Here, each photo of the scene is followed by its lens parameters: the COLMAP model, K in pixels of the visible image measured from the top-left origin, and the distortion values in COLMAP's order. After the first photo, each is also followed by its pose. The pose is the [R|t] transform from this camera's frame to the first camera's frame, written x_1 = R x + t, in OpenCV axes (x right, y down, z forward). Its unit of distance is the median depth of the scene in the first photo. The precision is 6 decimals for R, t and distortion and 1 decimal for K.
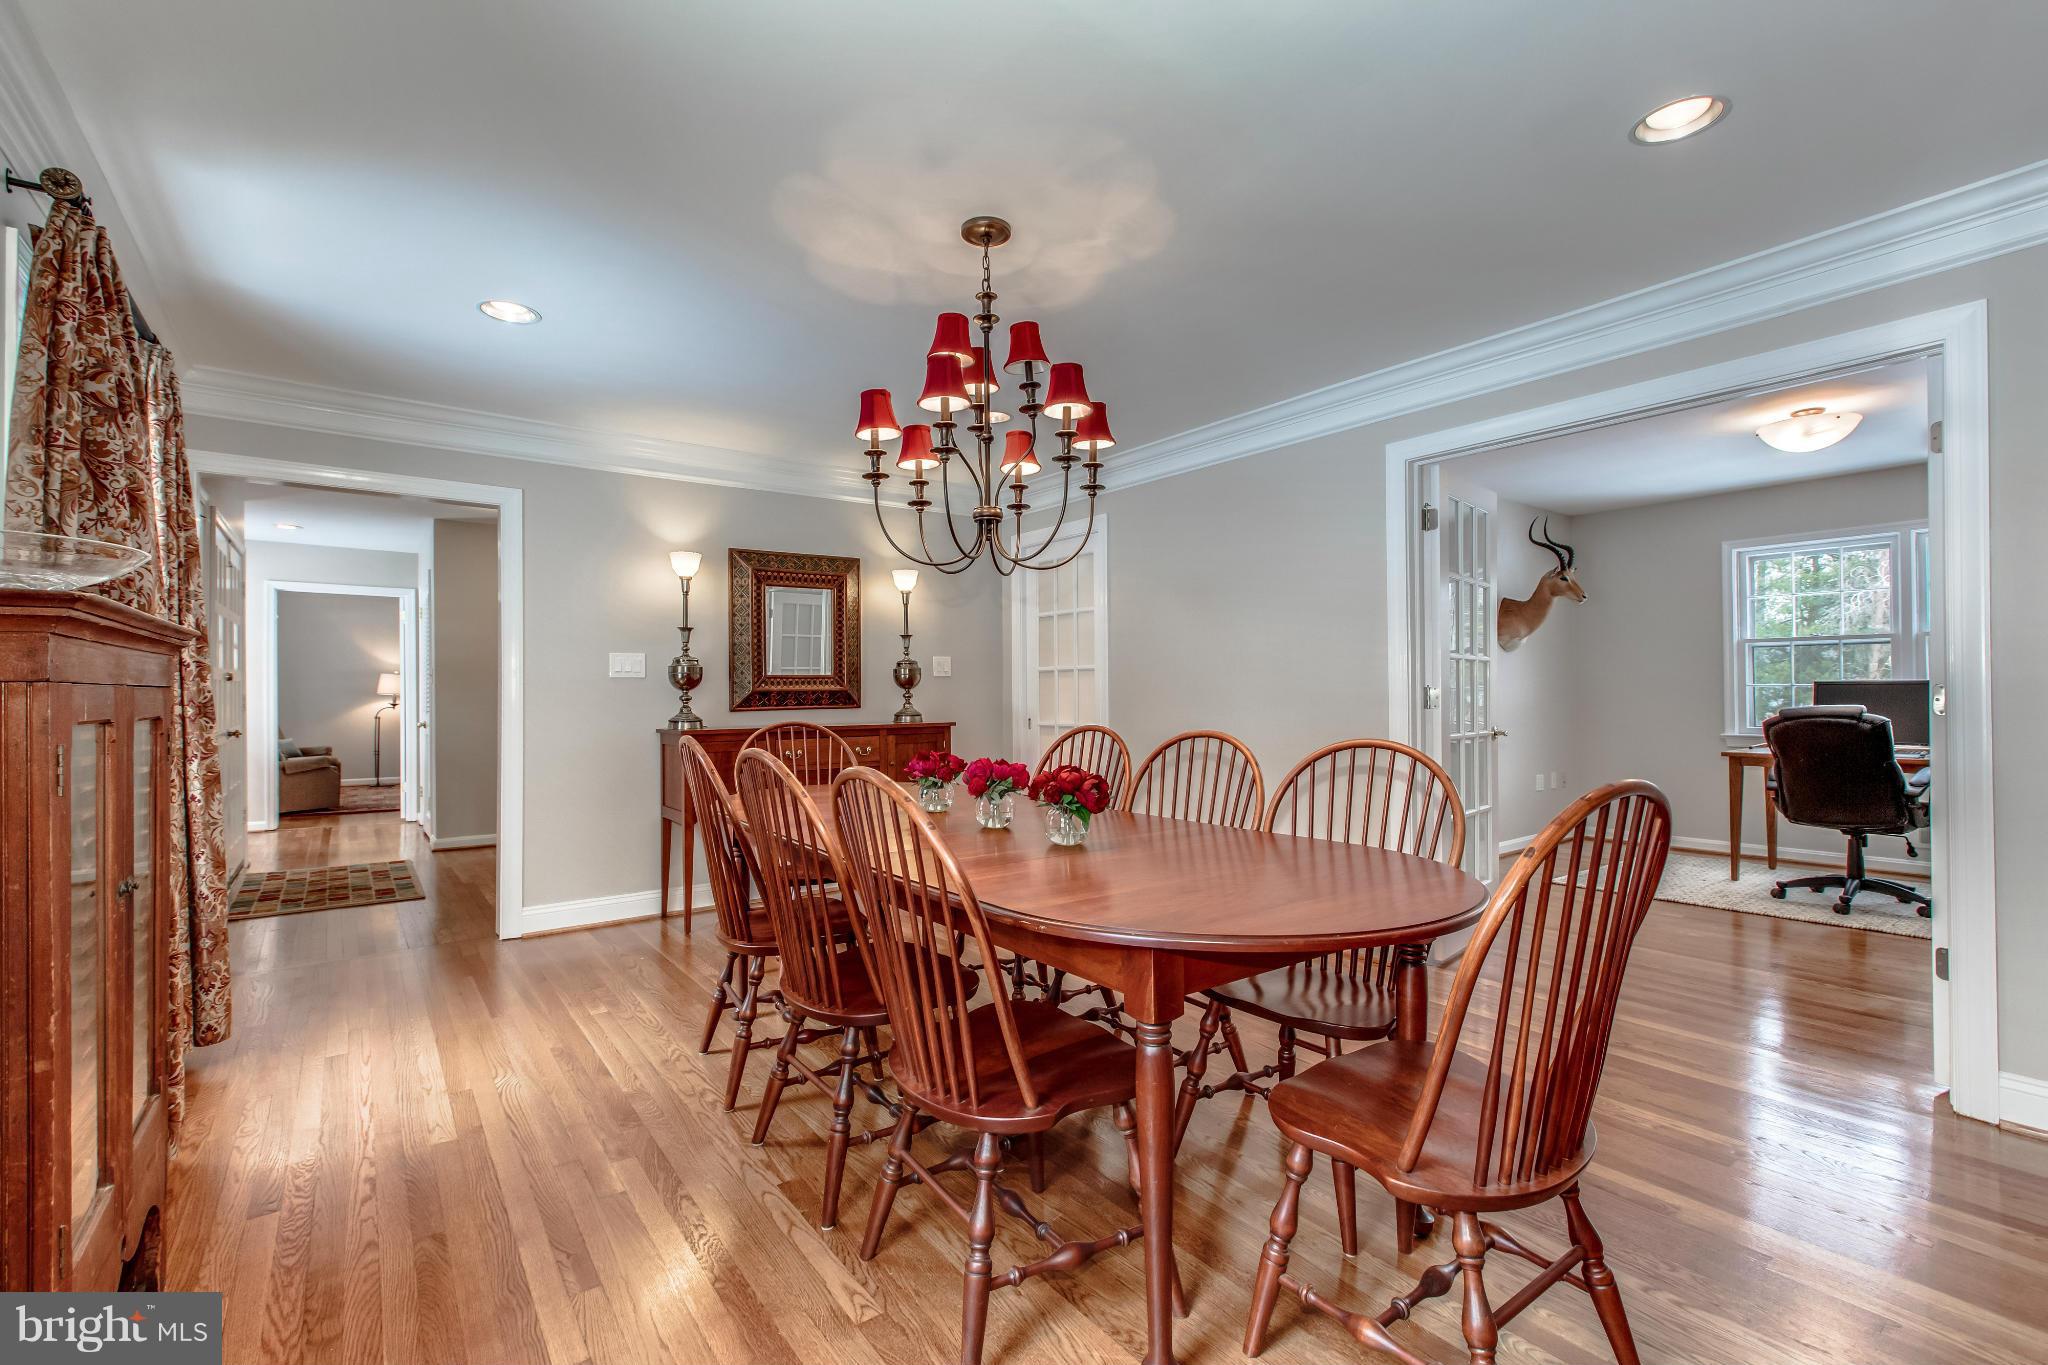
lens RADIAL K [[896.6, 0, 1024.0], [0, 896.6, 682.5], [0, 0, 1]] dist [-0.005312, -0.000441]
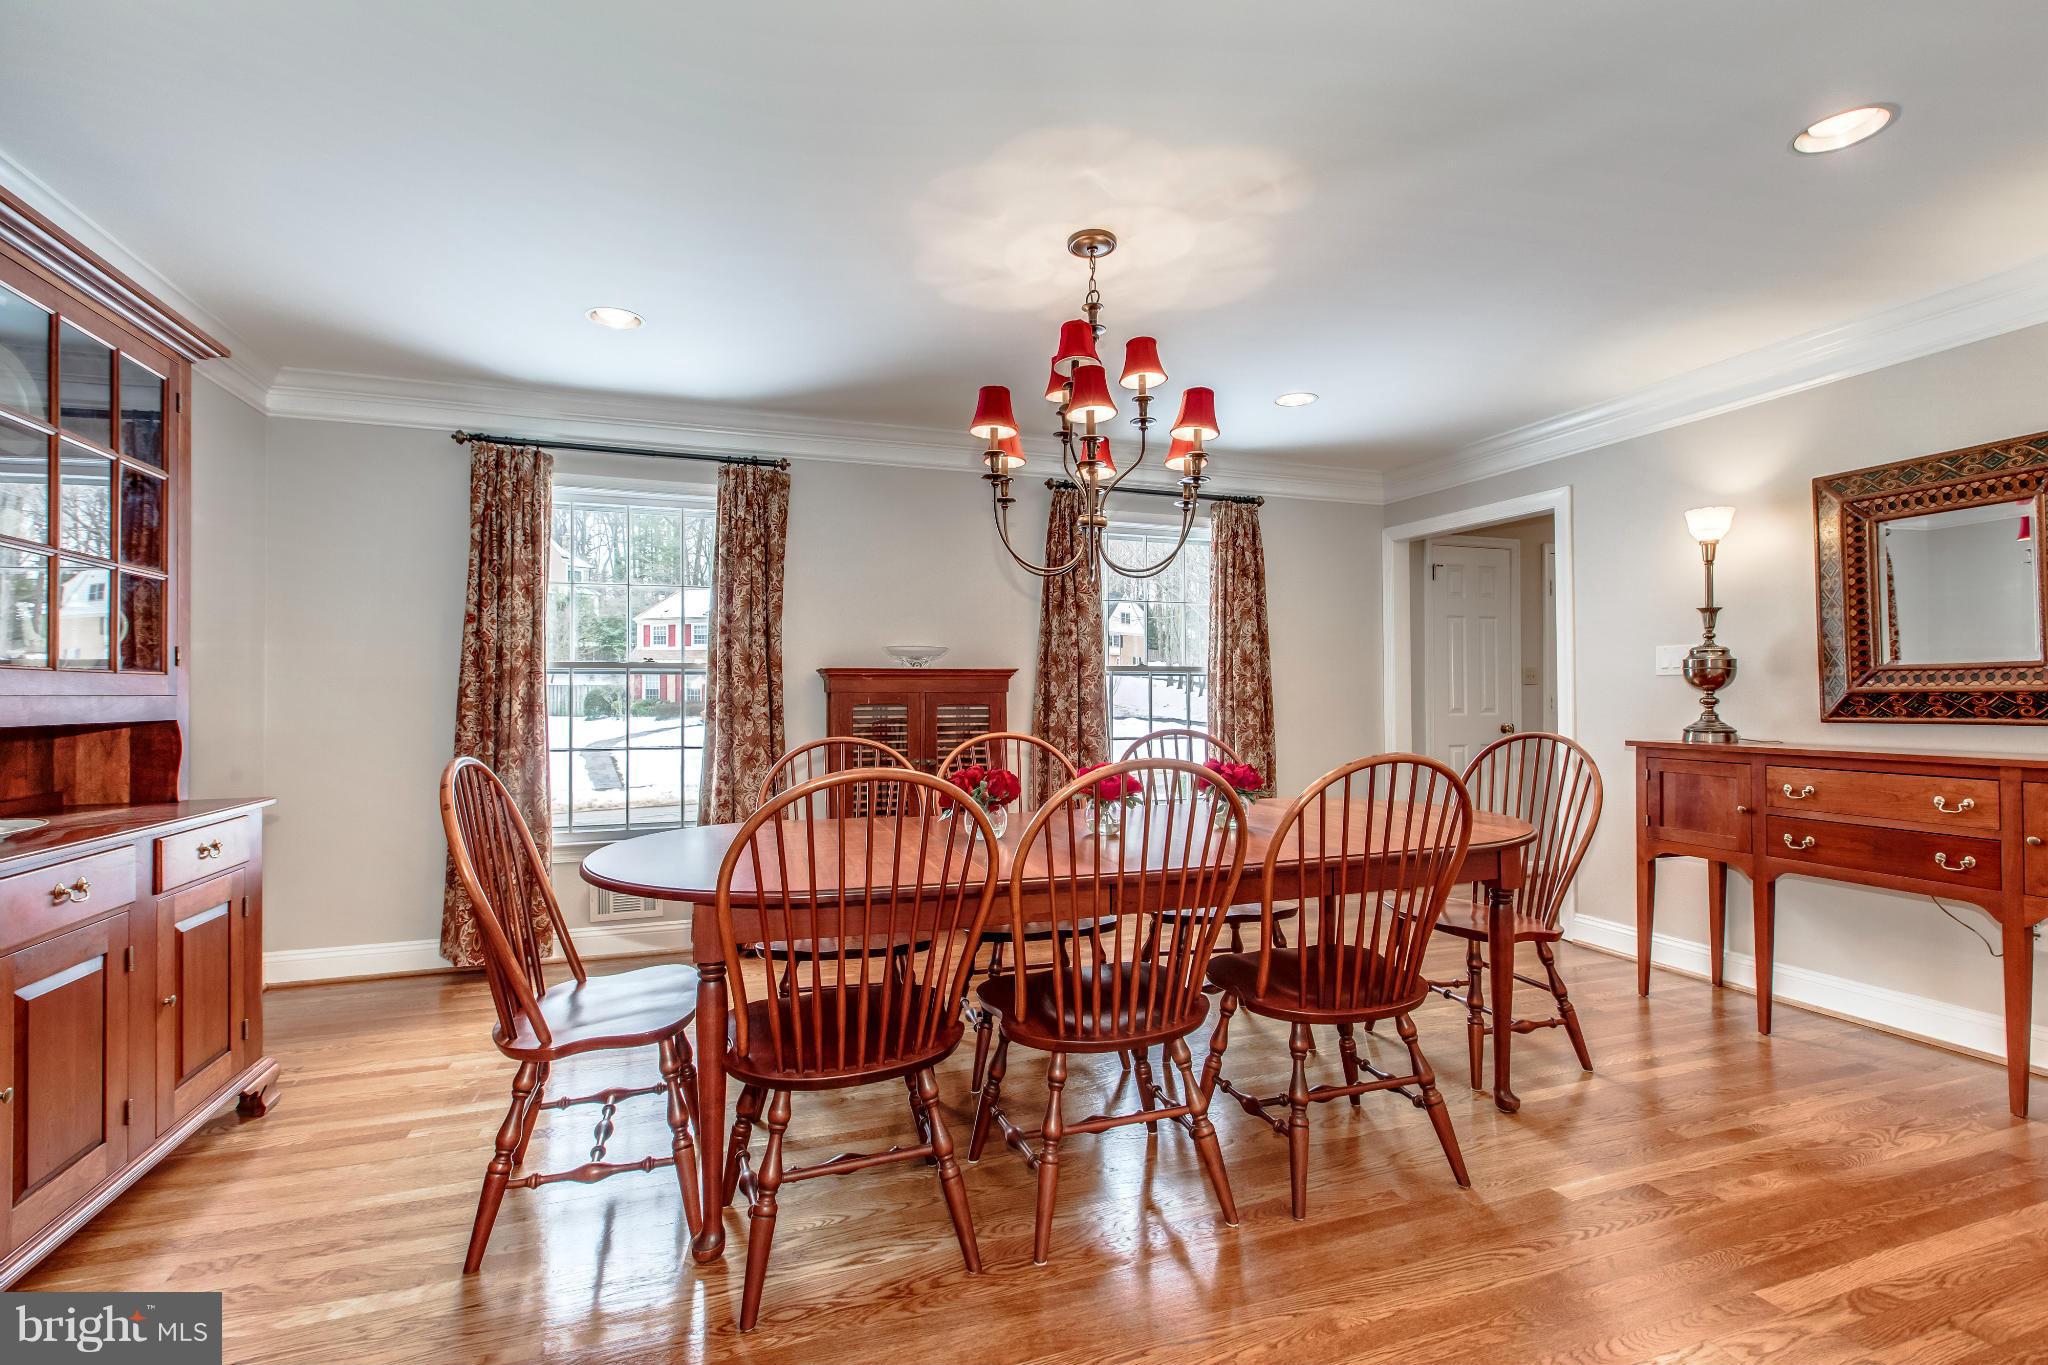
lens RADIAL K [[935.3, 0, 1028.9], [0, 935.3, 680.5], [0, 0, 1]] dist [-0.038014, 0.017202]
pose [[-0.307776, -0.007759, -0.951427, 0.509335], [0.011573, 0.999862, -0.011897, 0.002589], [0.951389, -0.014673, -0.307643, 0.647041]]
